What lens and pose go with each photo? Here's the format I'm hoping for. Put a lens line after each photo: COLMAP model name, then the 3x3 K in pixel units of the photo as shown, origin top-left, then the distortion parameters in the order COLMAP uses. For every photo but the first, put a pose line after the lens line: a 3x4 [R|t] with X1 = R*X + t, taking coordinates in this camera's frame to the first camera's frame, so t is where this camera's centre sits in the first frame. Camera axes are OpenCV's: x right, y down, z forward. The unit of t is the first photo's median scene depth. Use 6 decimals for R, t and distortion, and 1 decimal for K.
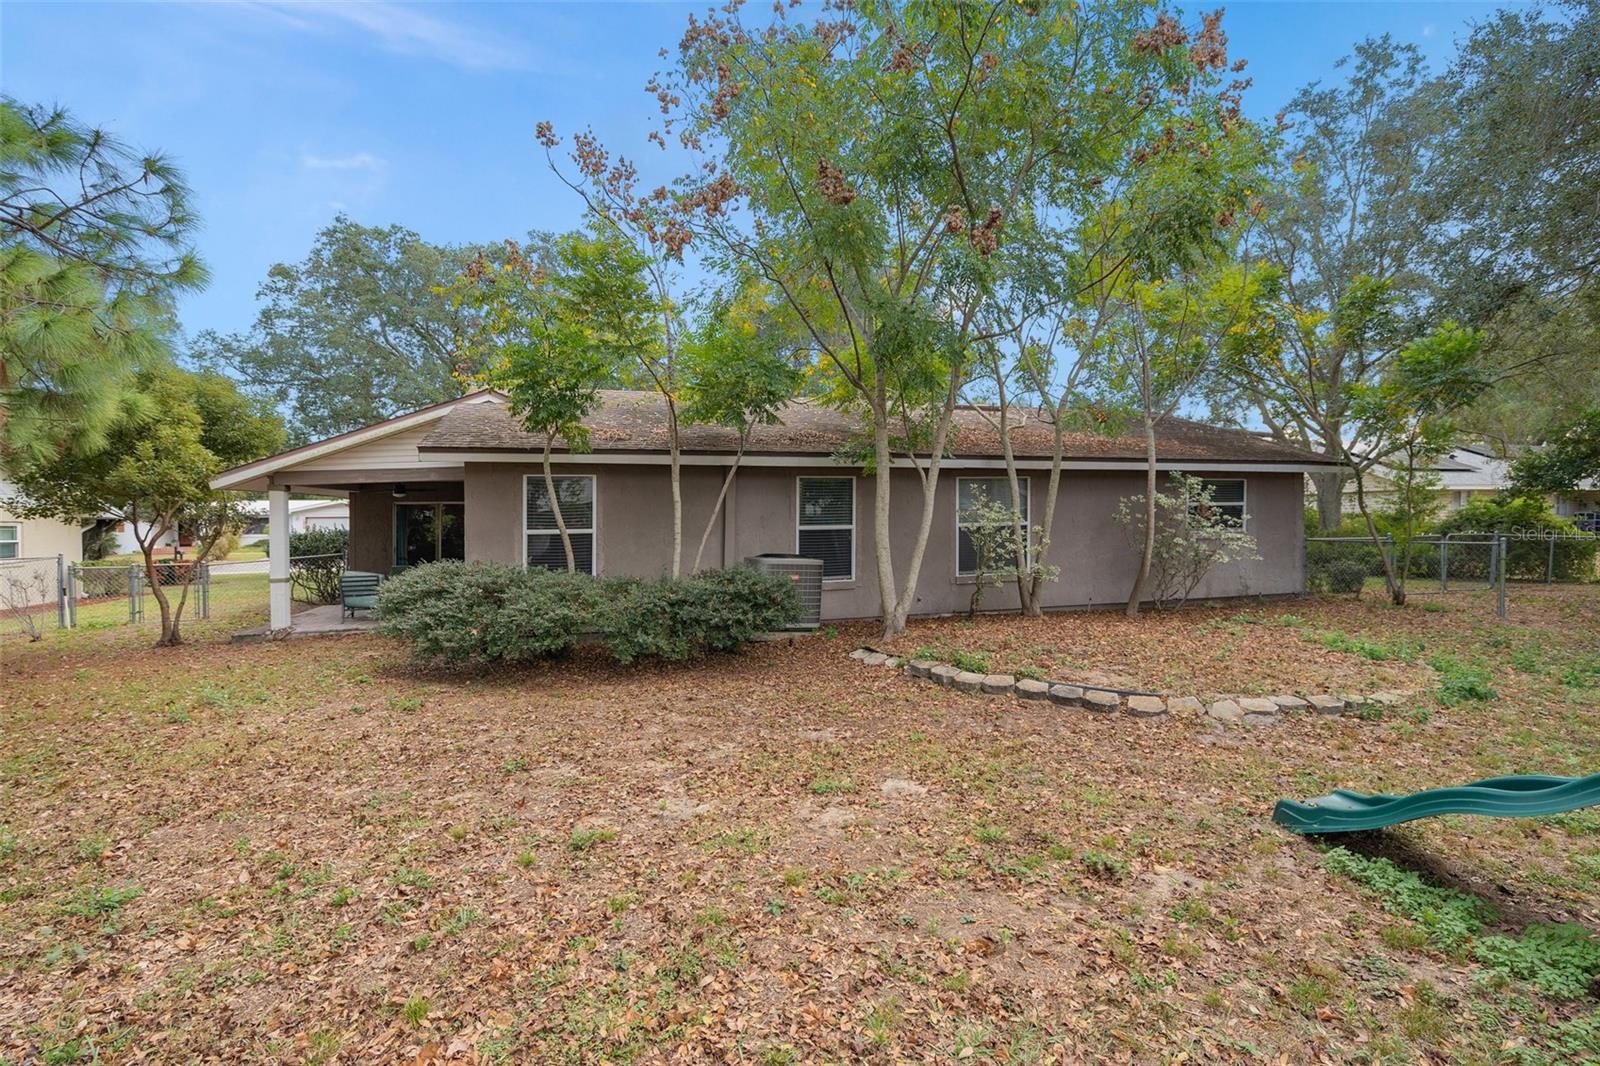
lens RADIAL K [[722.5, 0, 791.6], [0, 722.5, 524.4], [0, 0, 1]] dist [-0.003449, 0.001165]
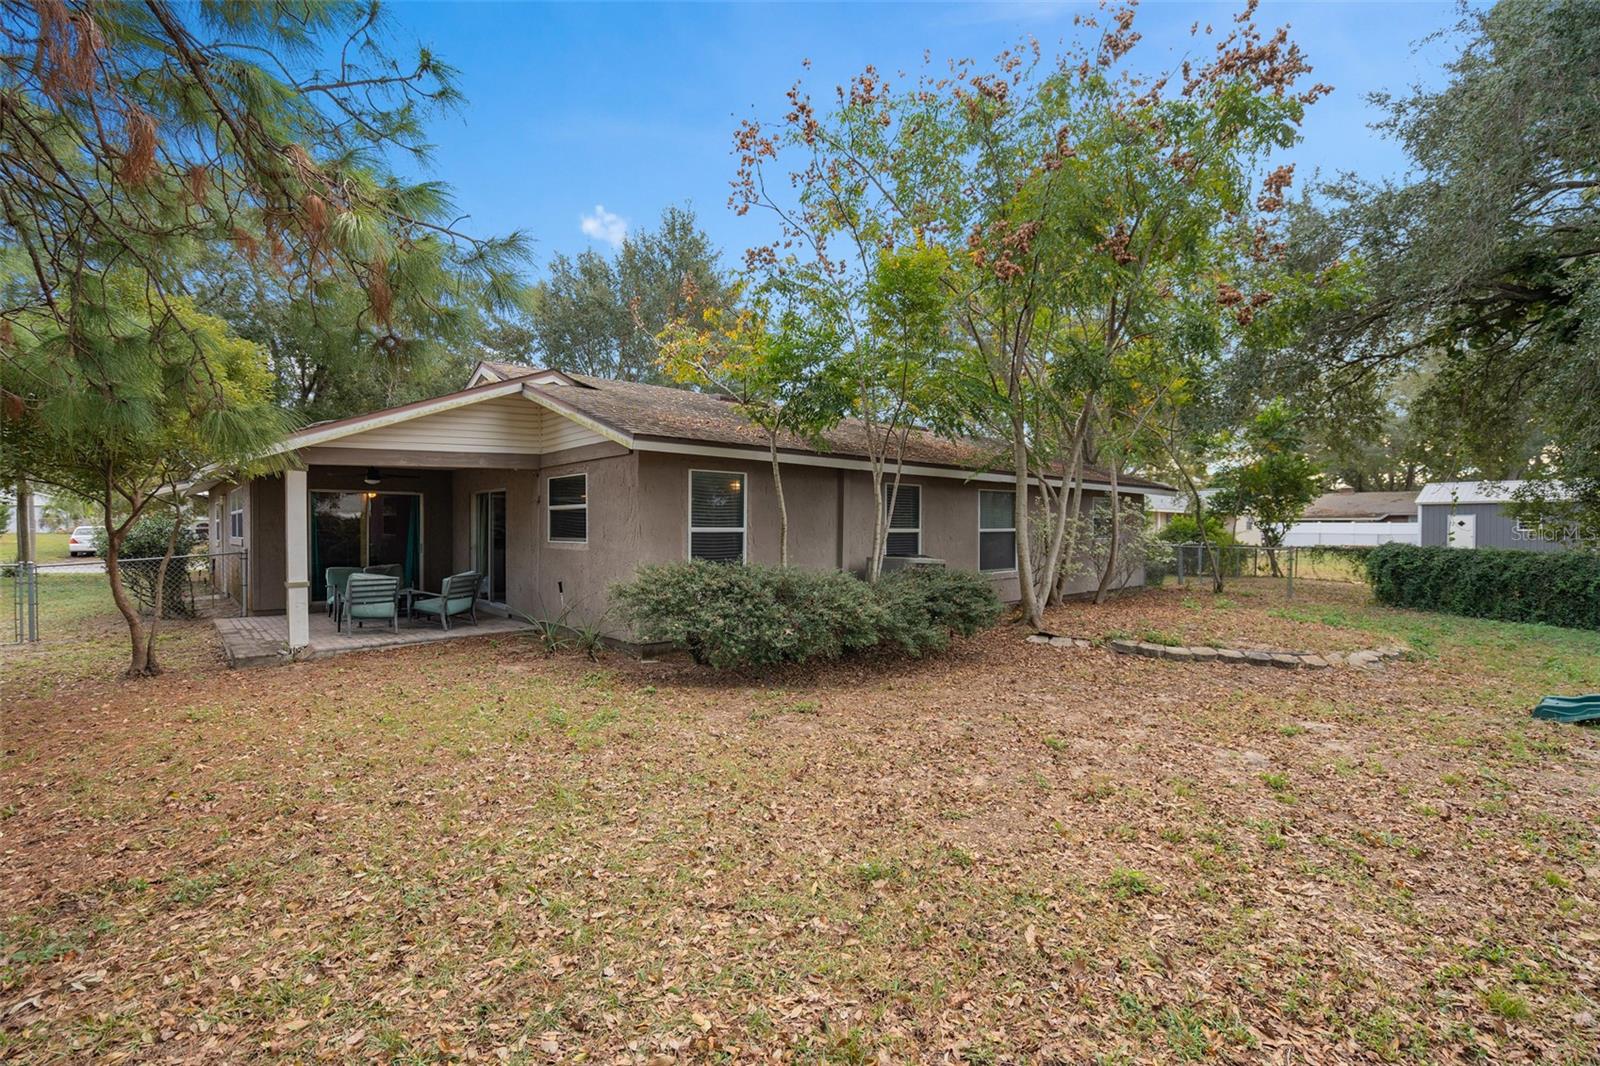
lens RADIAL K [[722.5, 0, 793.0], [0, 722.5, 536.5], [0, 0, 1]] dist [-0.003449, 0.001165]
pose [[0.920099, 0.013122, 0.391467, -0.552293], [-0.017174, 0.999829, 0.006850, 0.010148], [-0.391310, -0.013026, 0.920167, 0.068835]]
